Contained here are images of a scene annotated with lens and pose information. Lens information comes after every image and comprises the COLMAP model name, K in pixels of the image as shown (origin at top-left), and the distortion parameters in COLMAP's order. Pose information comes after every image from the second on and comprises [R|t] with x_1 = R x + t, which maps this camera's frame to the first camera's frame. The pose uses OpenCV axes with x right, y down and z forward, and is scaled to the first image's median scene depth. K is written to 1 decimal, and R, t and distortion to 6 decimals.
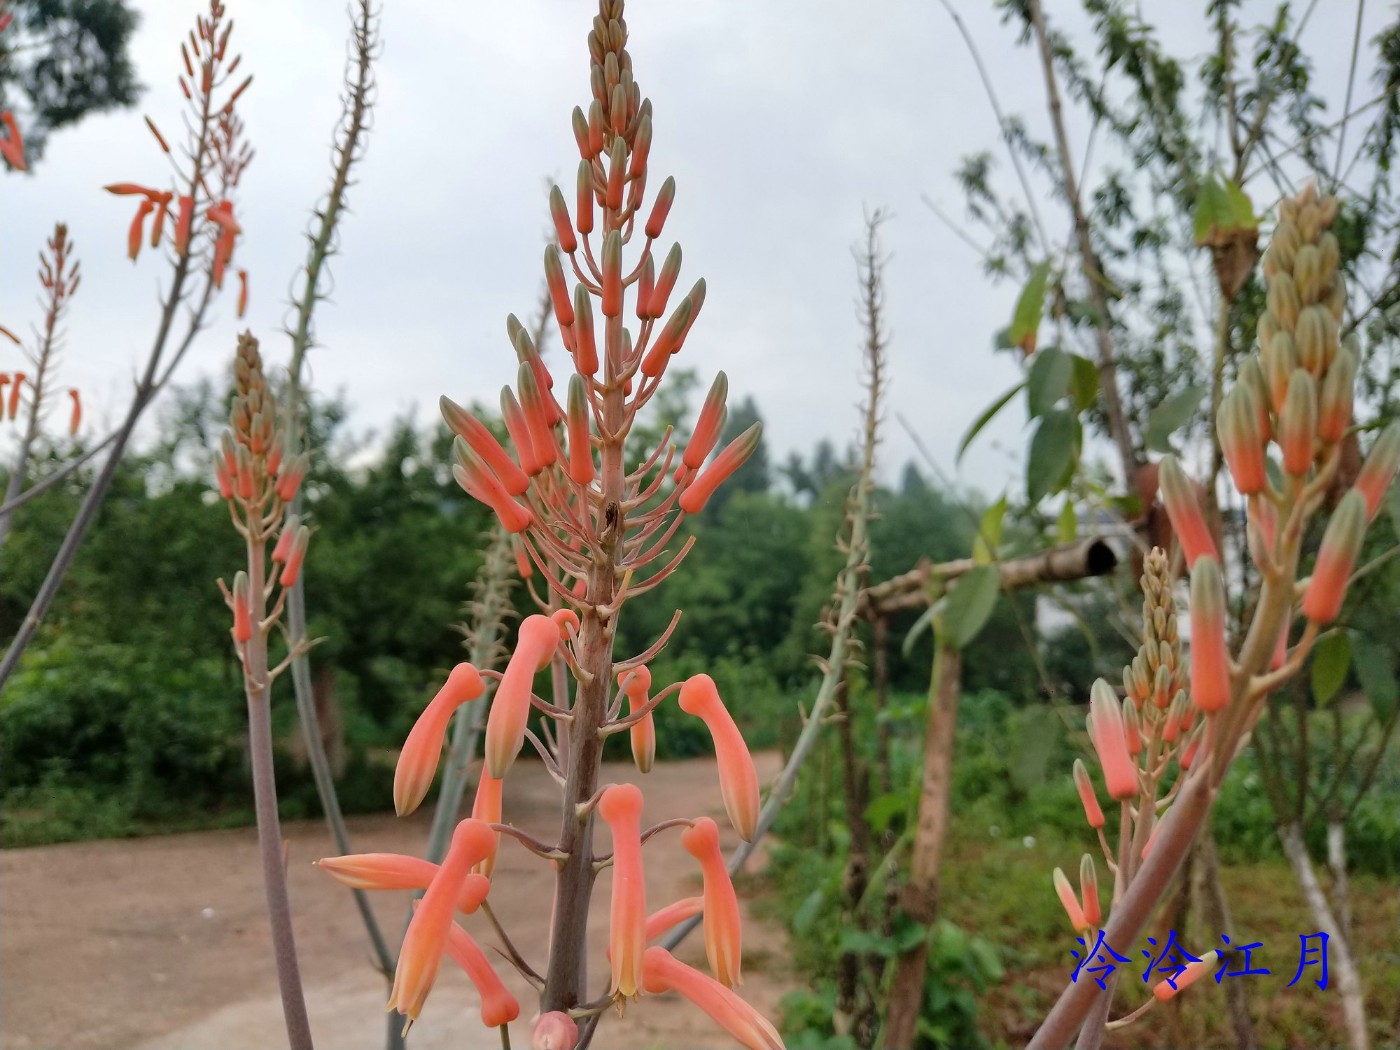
lens RADIAL K [[1052.1, 0, 700.0], [0, 1052.1, 525.0], [0, 0, 1]] dist [0.036781, -0.003269]
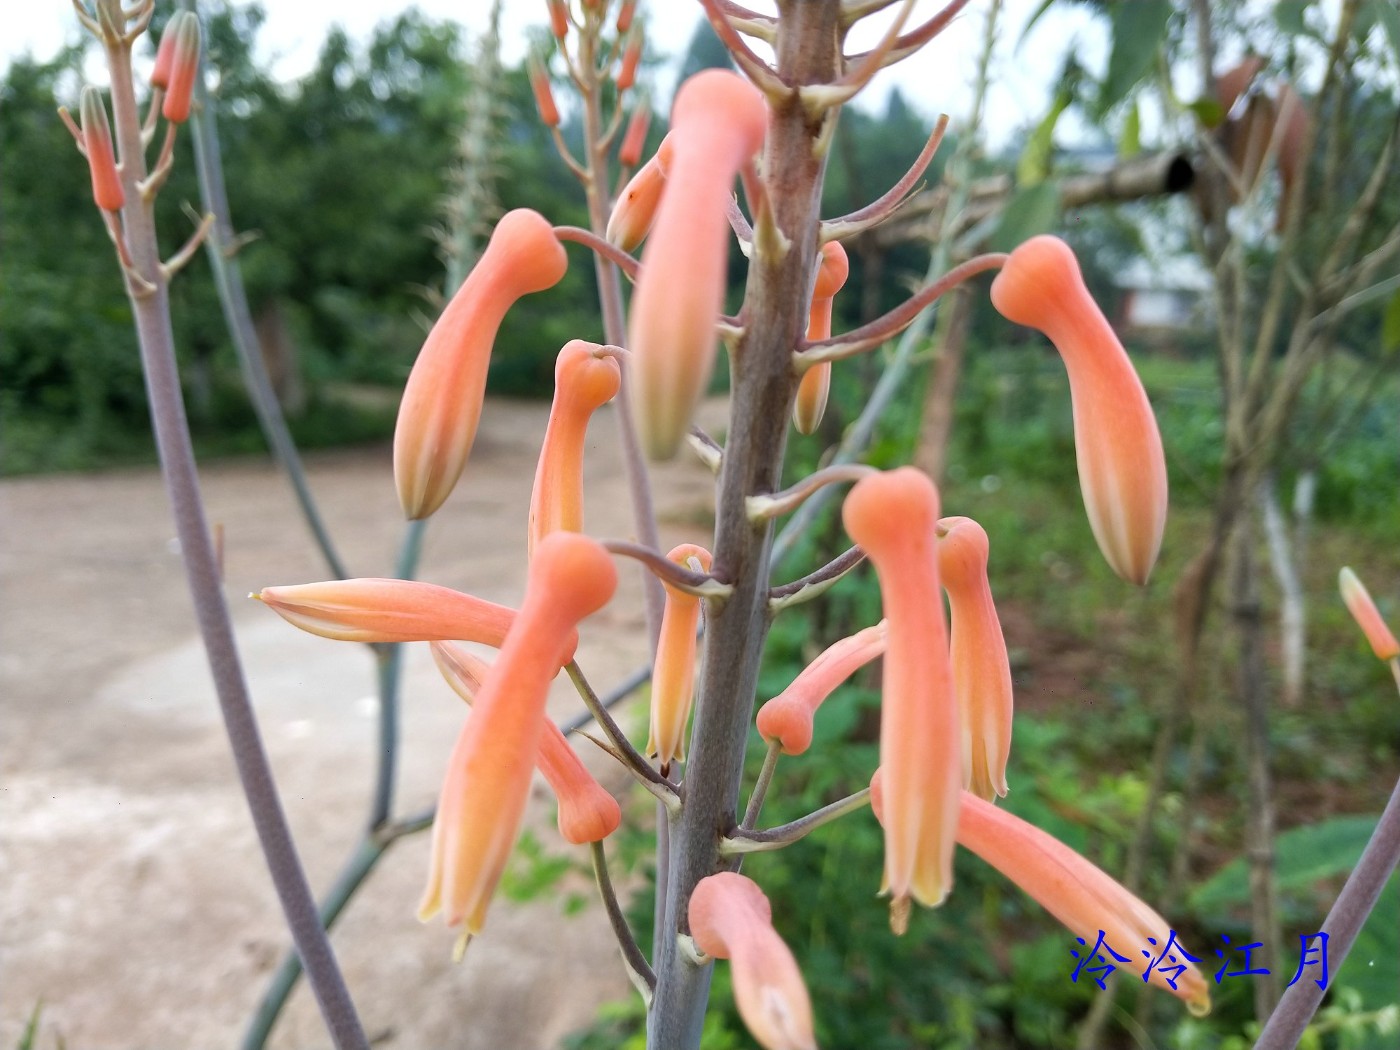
lens RADIAL K [[1095.1, 0, 700.0], [0, 1095.1, 525.0], [0, 0, 1]] dist [0.054986, -0.172019]
pose [[0.999581, 0.007949, 0.027836, -0.127719], [-0.016478, 0.946818, 0.321348, 0.085349], [-0.023802, -0.321672, 0.946552, 0.397578]]
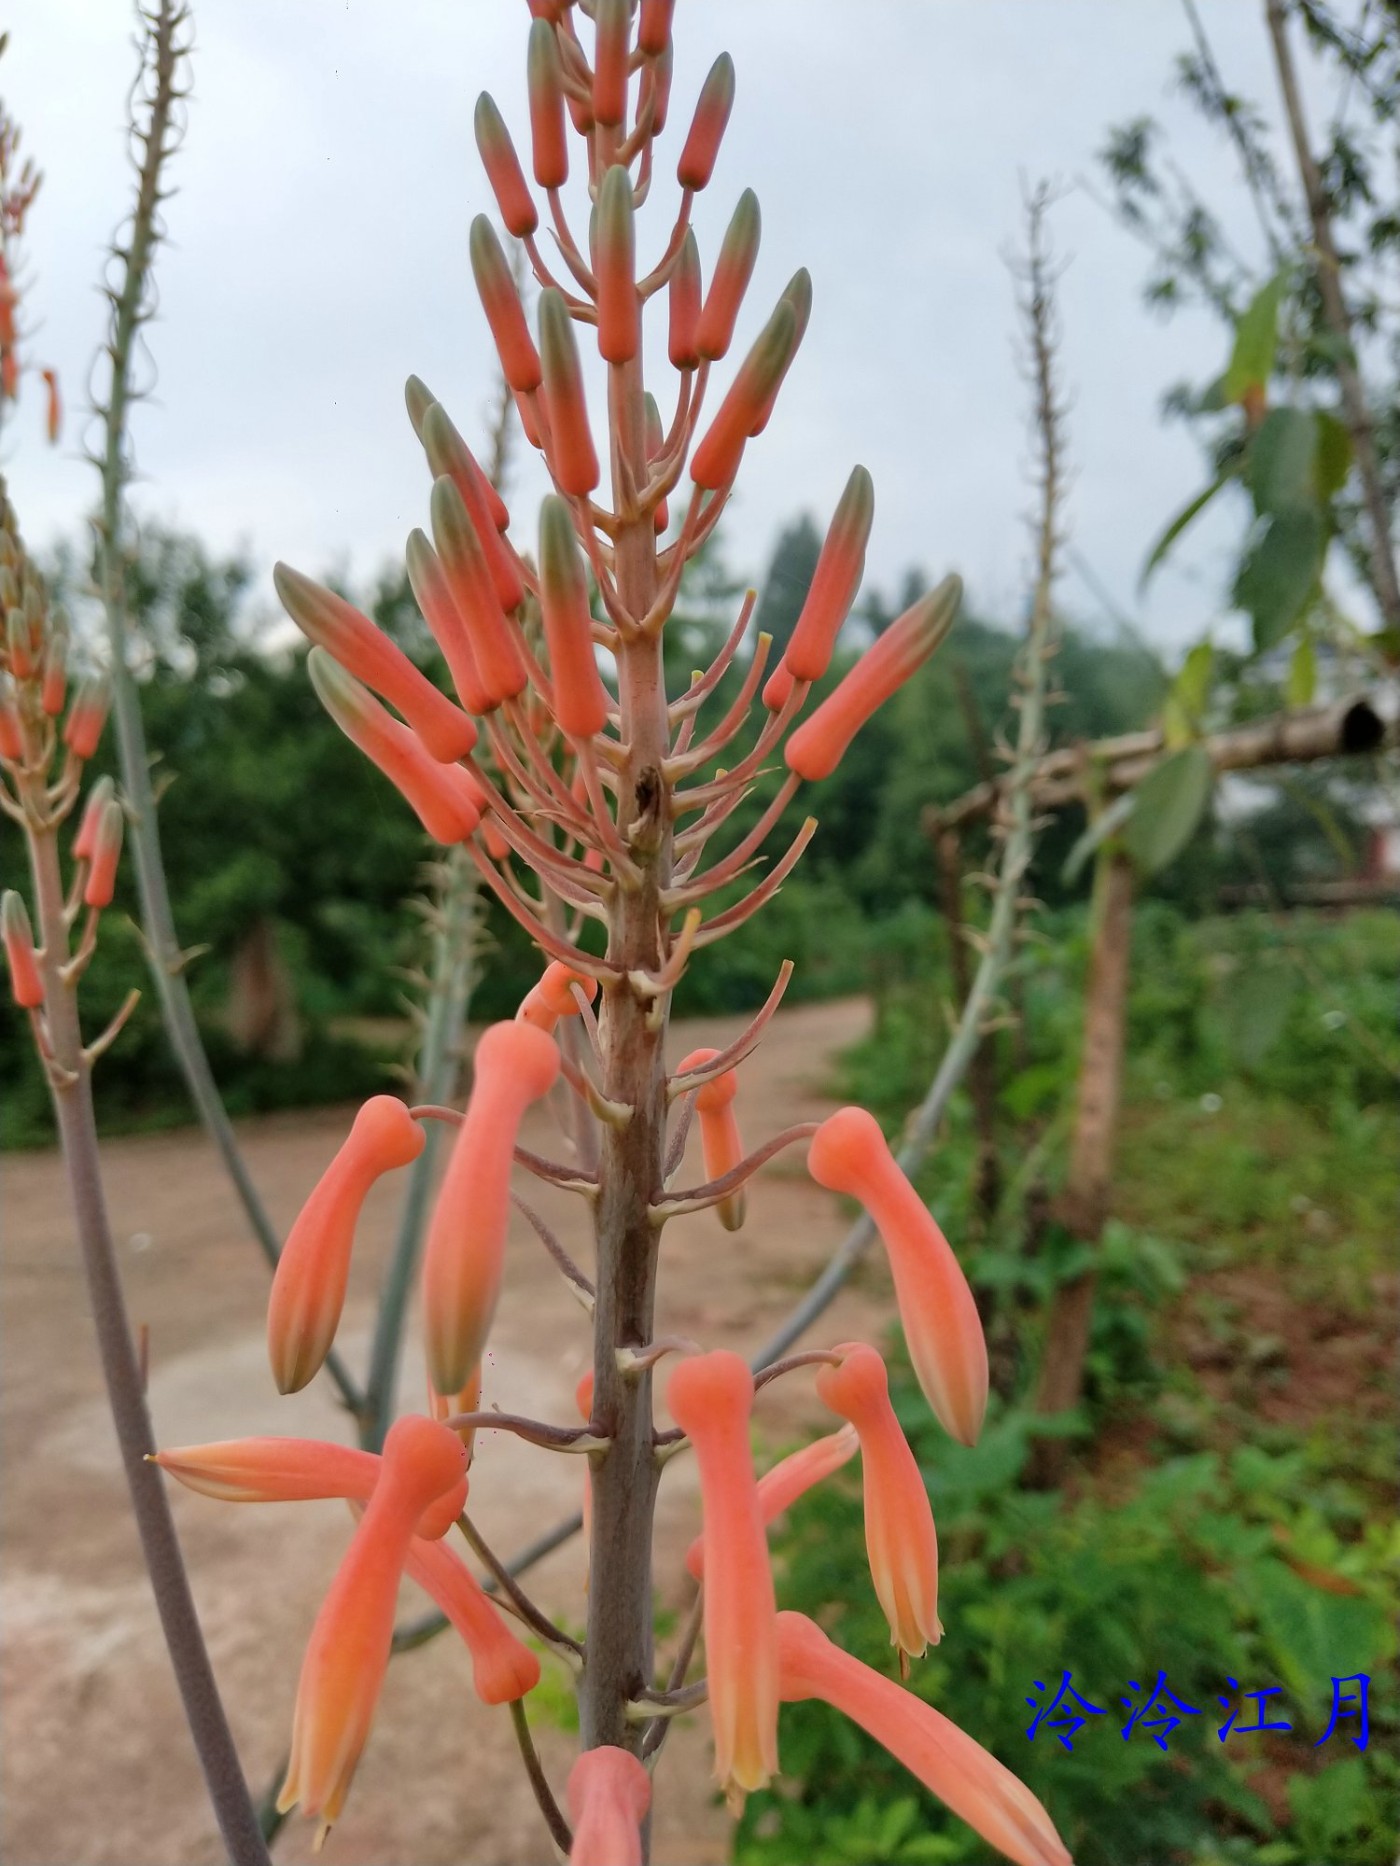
lens RADIAL K [[1452.3, 0, 682.8], [0, 1452.3, 956.4], [0, 0, 1]] dist [-0.011611, -0.001889]
pose [[0.997095, -0.051071, -0.056518, -0.027693], [0.059997, 0.983689, 0.169574, -0.038332], [0.046935, -0.172472, 0.983896, 0.268912]]
